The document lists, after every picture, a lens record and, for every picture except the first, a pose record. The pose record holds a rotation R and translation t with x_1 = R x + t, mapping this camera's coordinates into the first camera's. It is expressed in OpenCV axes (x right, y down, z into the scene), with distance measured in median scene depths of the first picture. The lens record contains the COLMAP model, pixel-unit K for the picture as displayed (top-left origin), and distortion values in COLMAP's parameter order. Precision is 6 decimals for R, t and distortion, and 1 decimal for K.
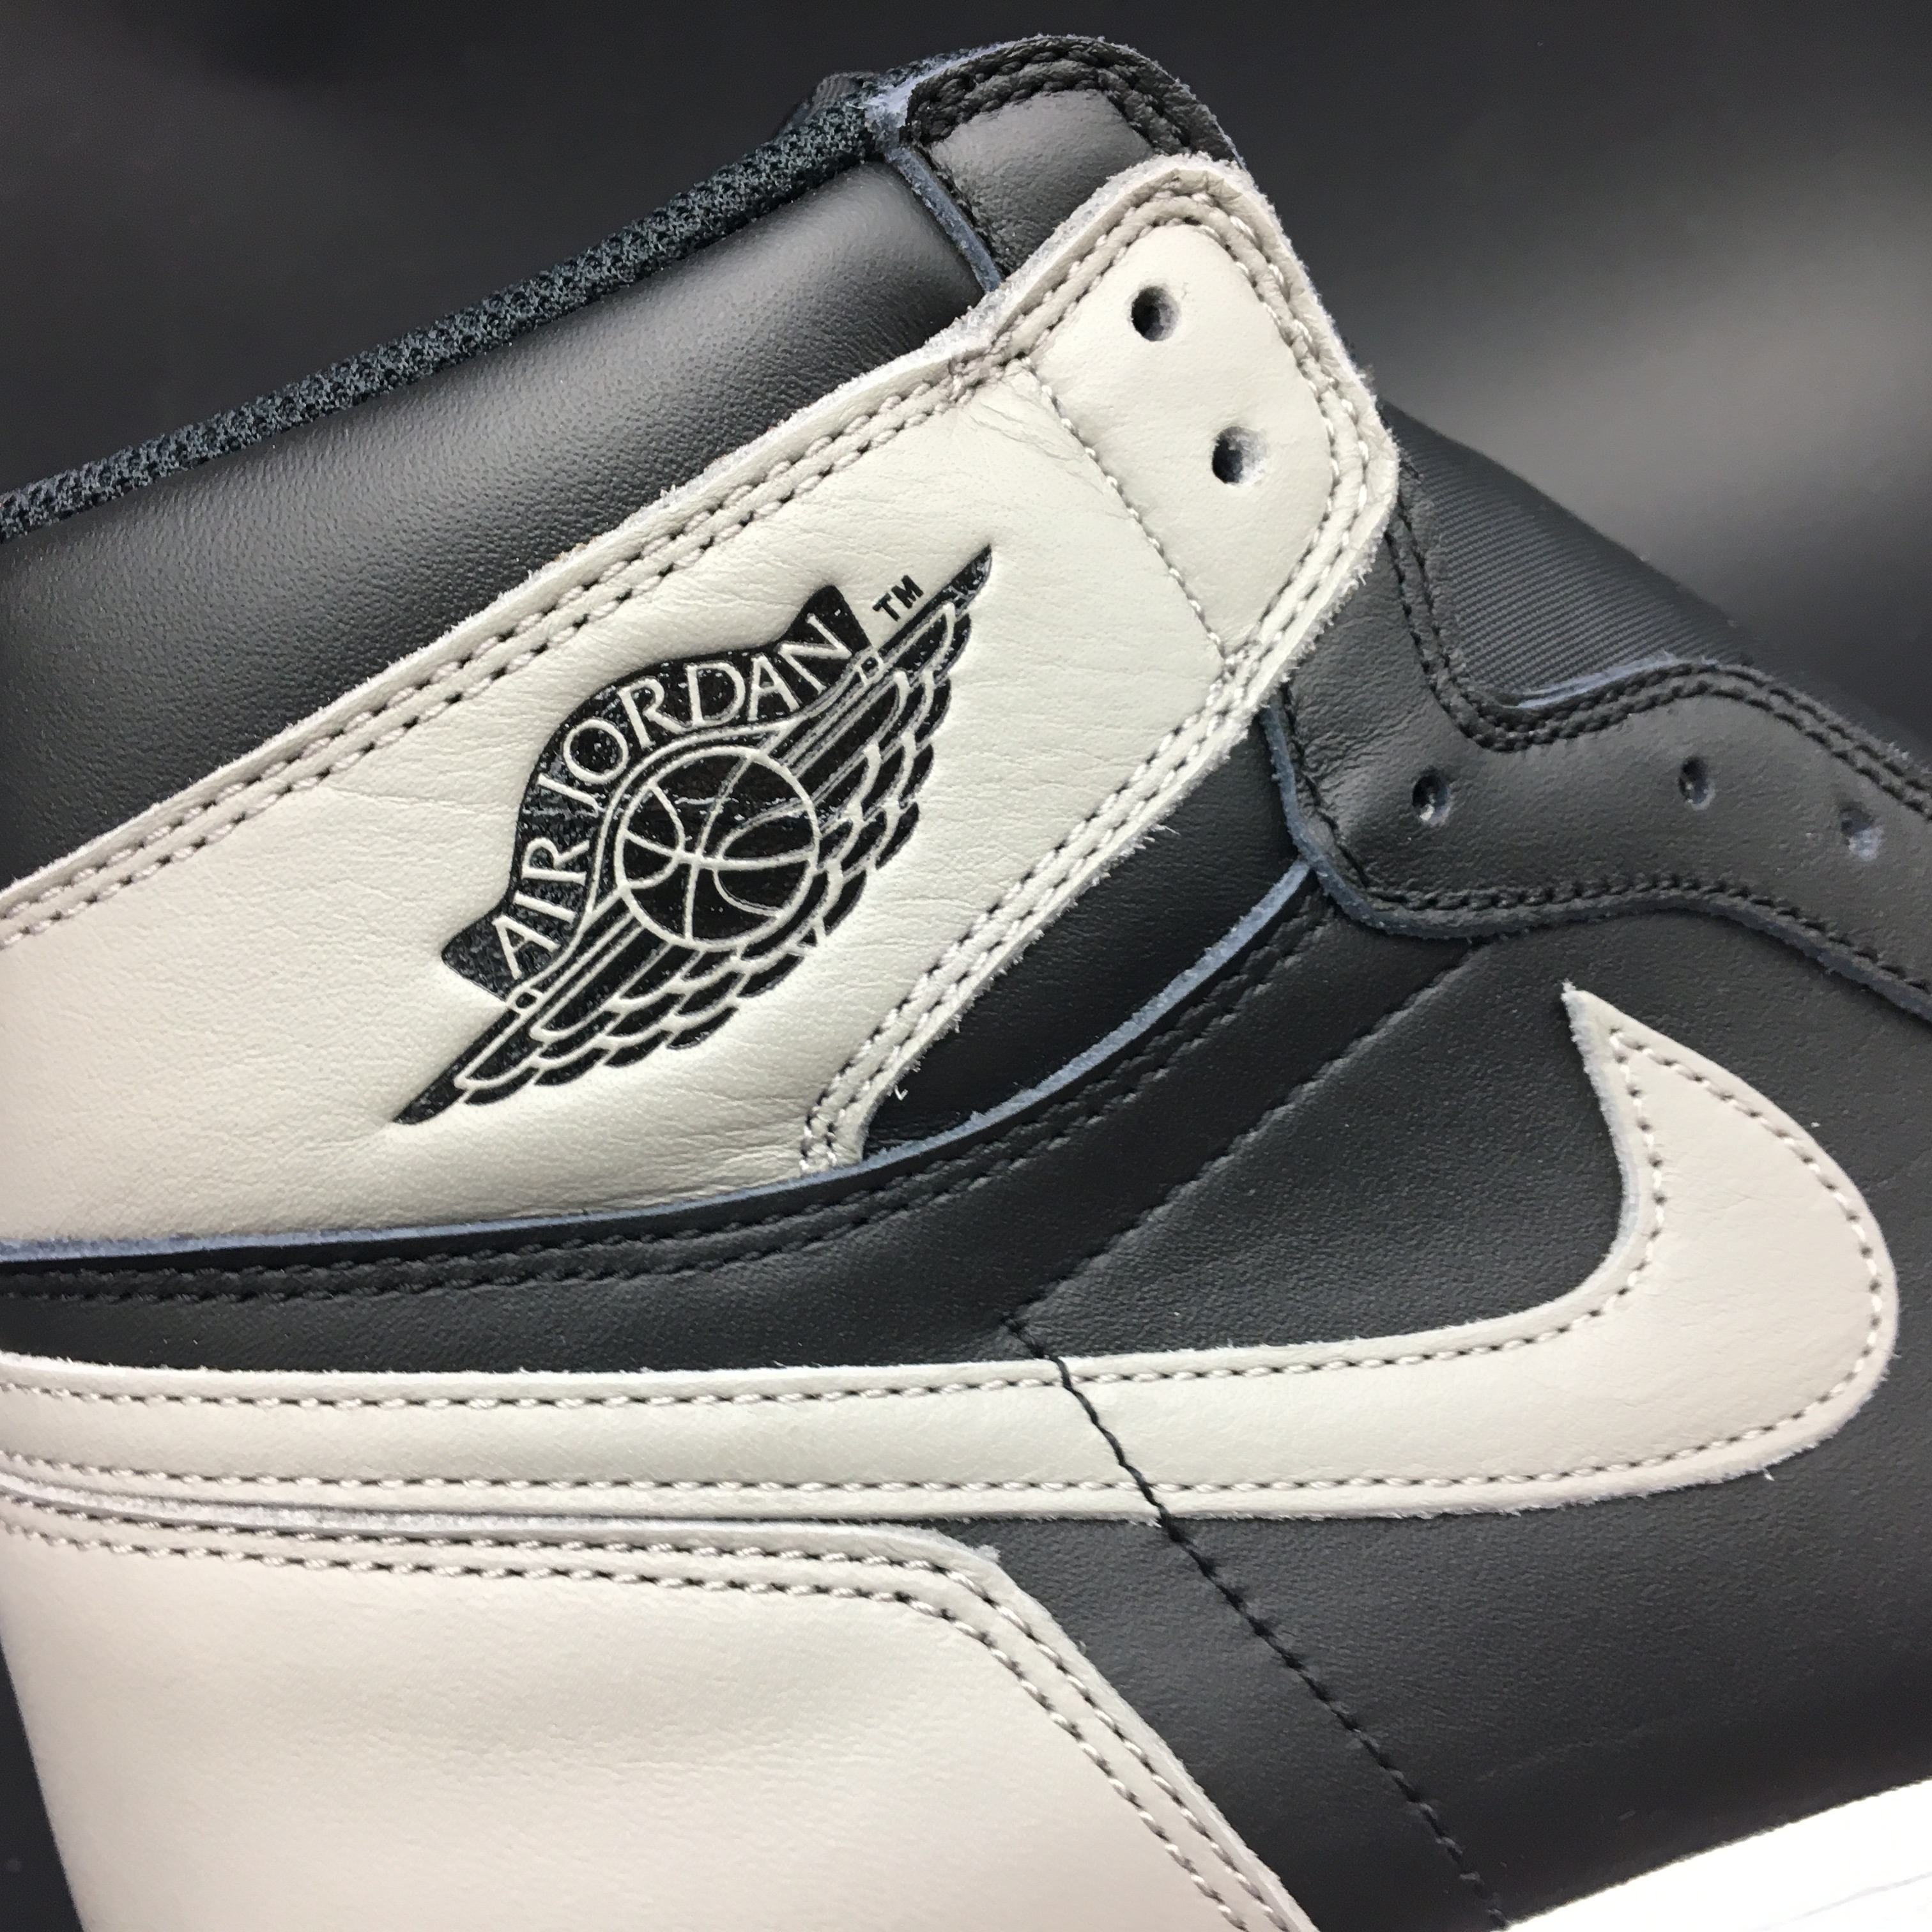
lens RADIAL K [[2215.6, 0, 966.0], [0, 2215.6, 966.0], [0, 0, 1]] dist [0.060328, -0.033982]
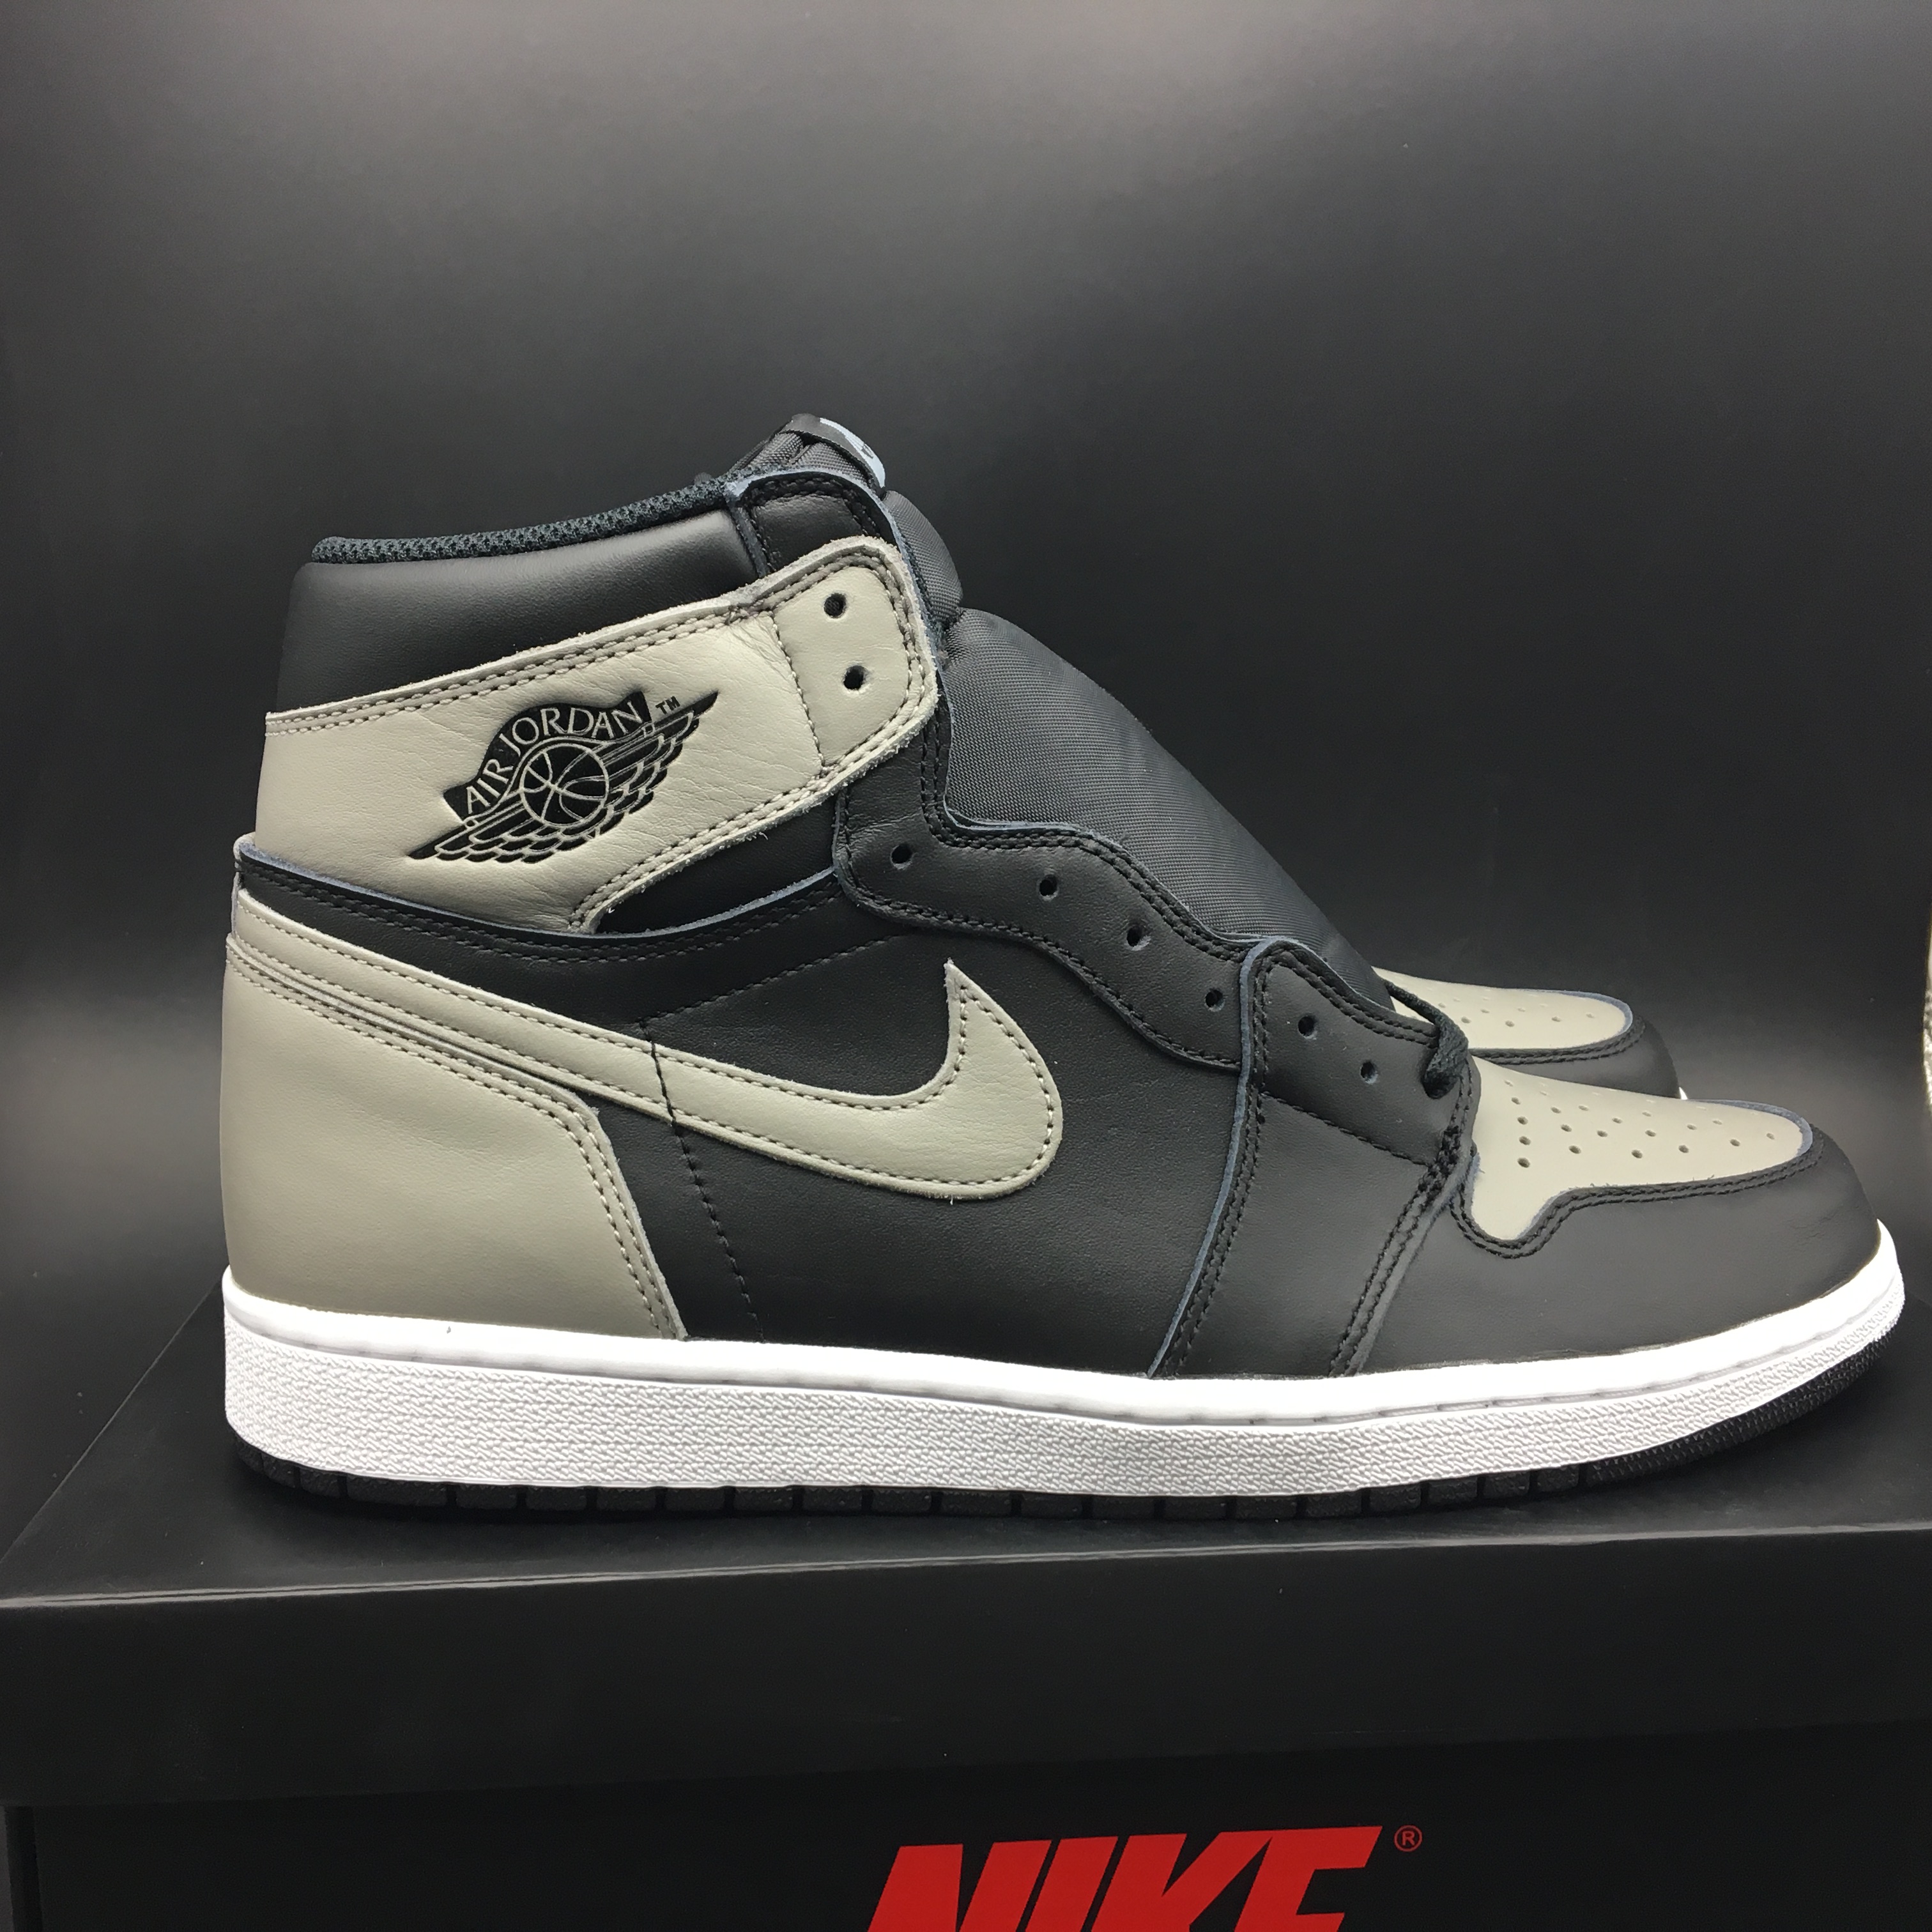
lens RADIAL K [[2215.6, 0, 966.0], [0, 2215.6, 966.0], [0, 0, 1]] dist [0.060328, -0.033982]
pose [[0.934194, 0.315403, -0.166738, 0.724317], [-0.297040, 0.946495, 0.126156, -0.290972], [0.197606, -0.068326, 0.977897, -1.198551]]
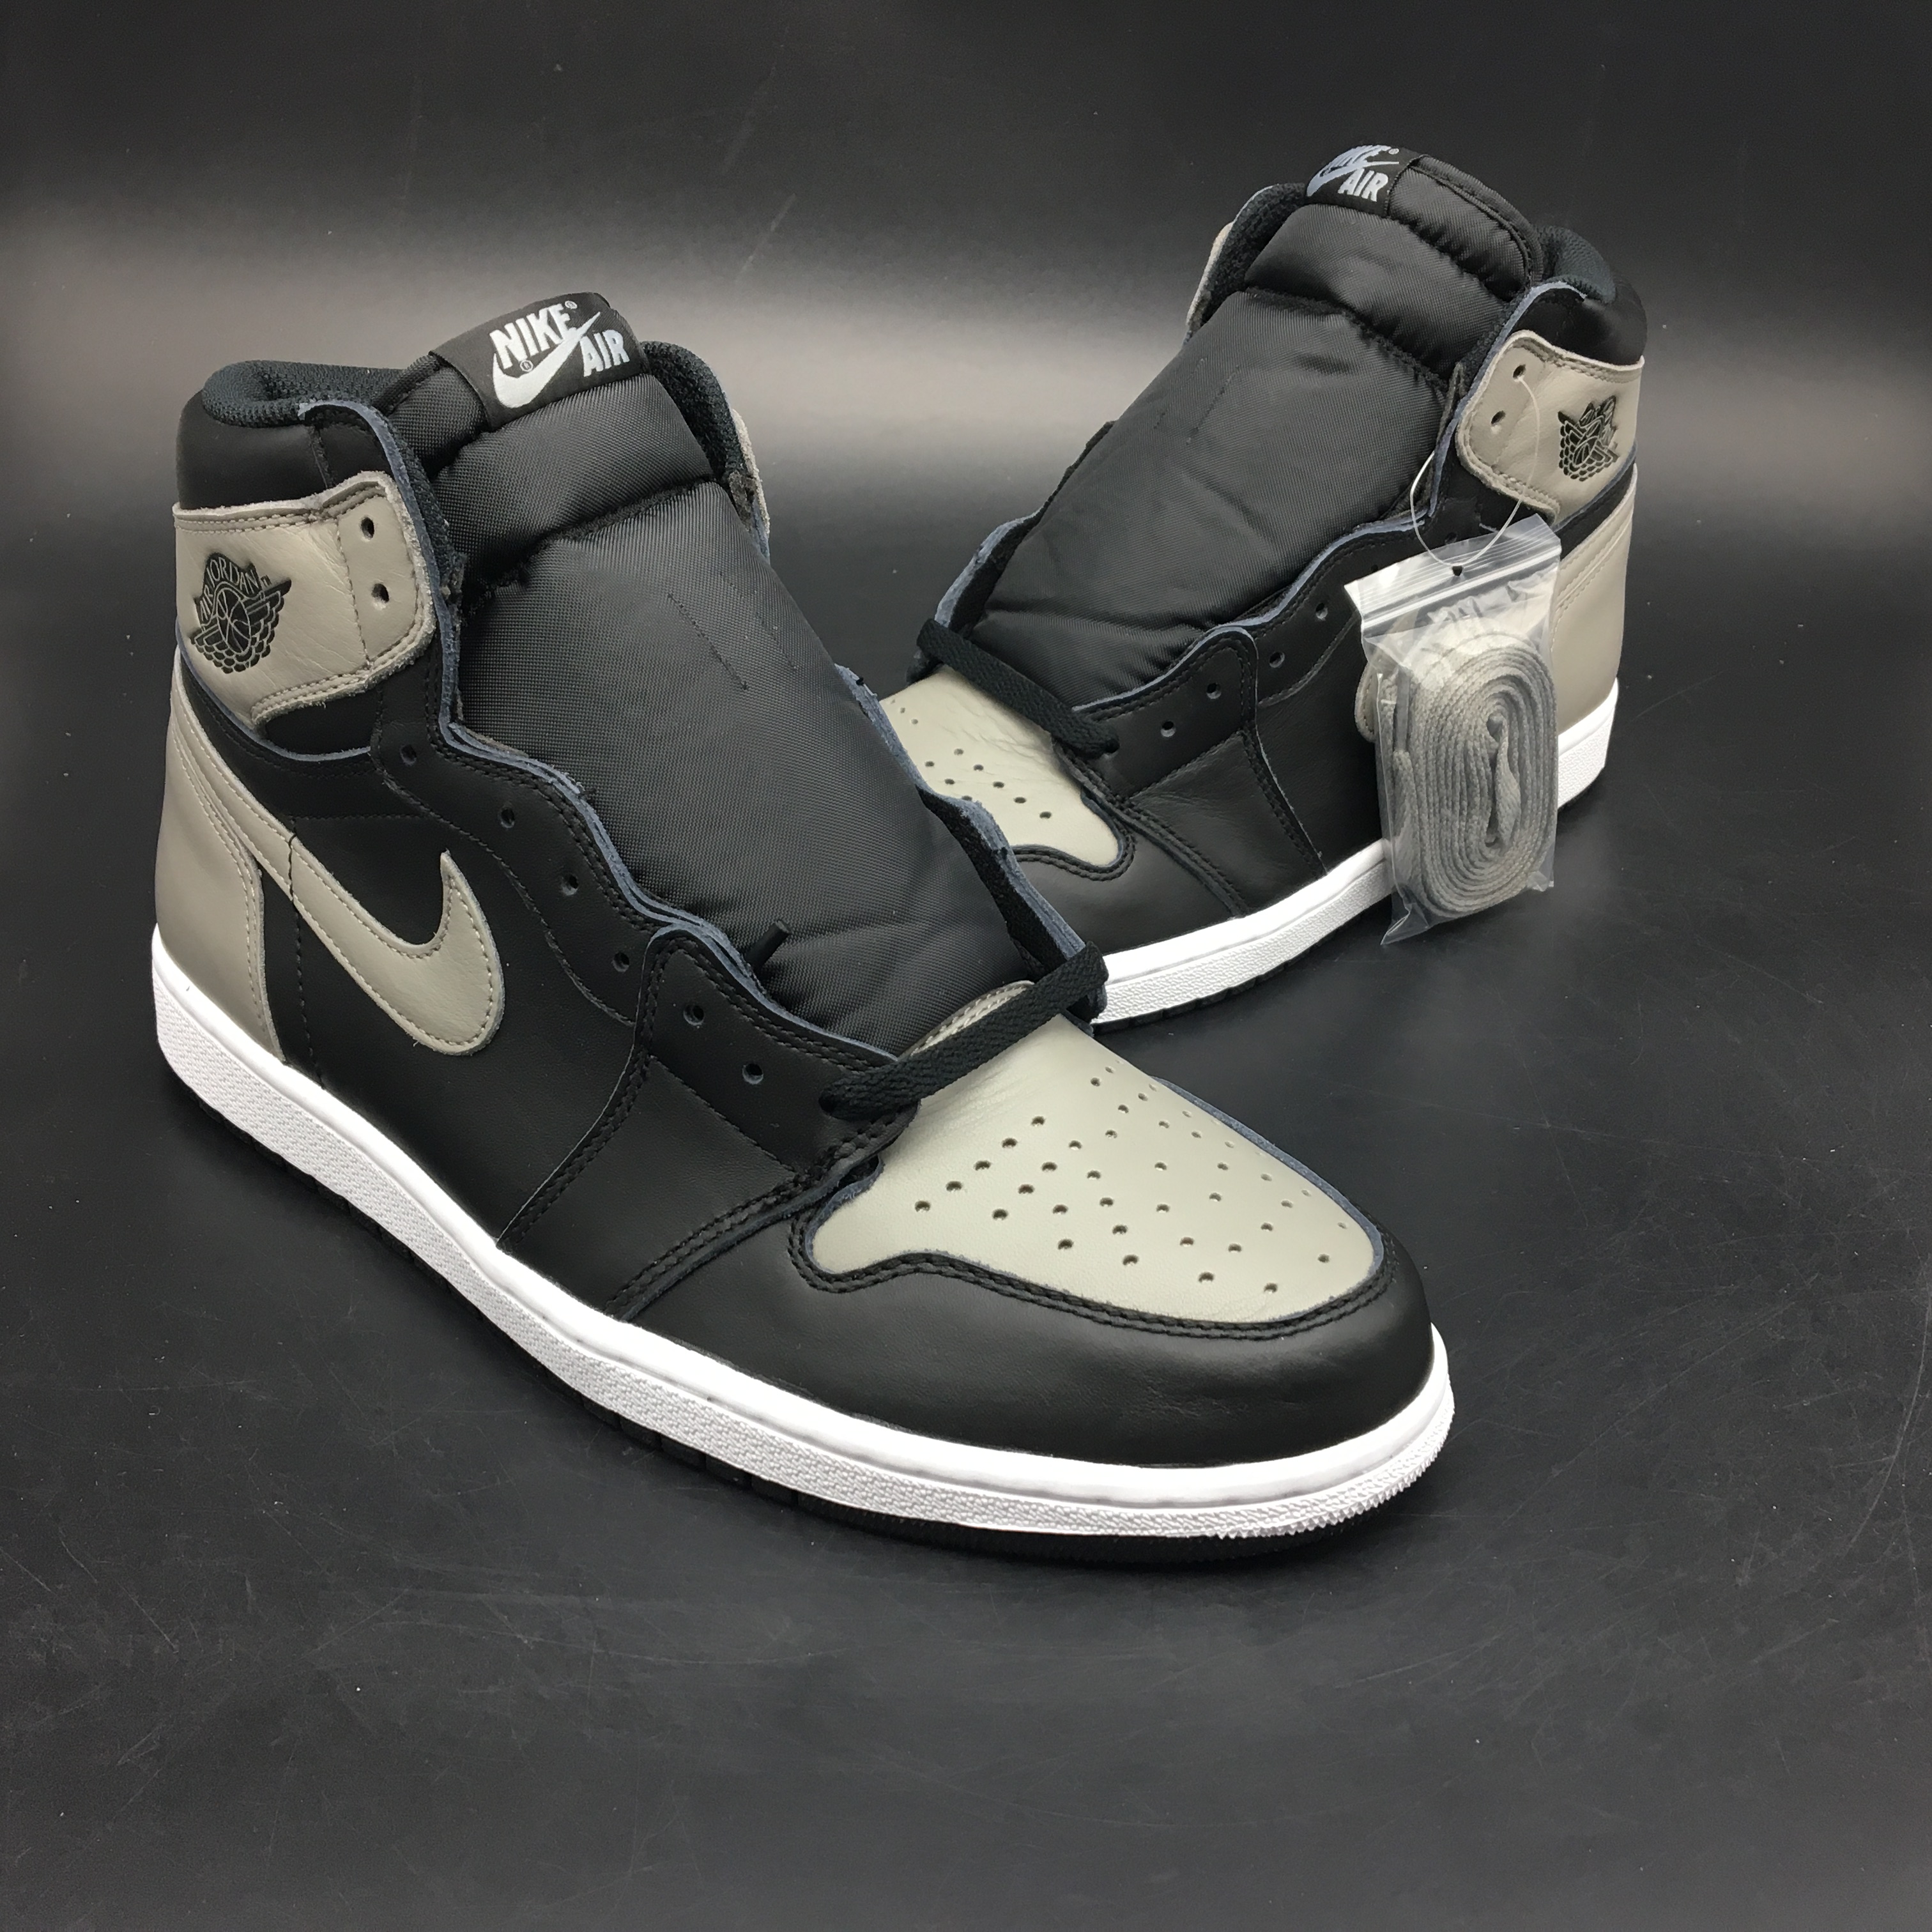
lens RADIAL K [[2215.6, 0, 966.0], [0, 2215.6, 966.0], [0, 0, 1]] dist [0.060328, -0.033982]
pose [[0.508171, 0.644368, -0.571448, 2.294569], [-0.285781, 0.752070, 0.593902, -1.695926], [0.812460, -0.138495, 0.566329, 0.082806]]
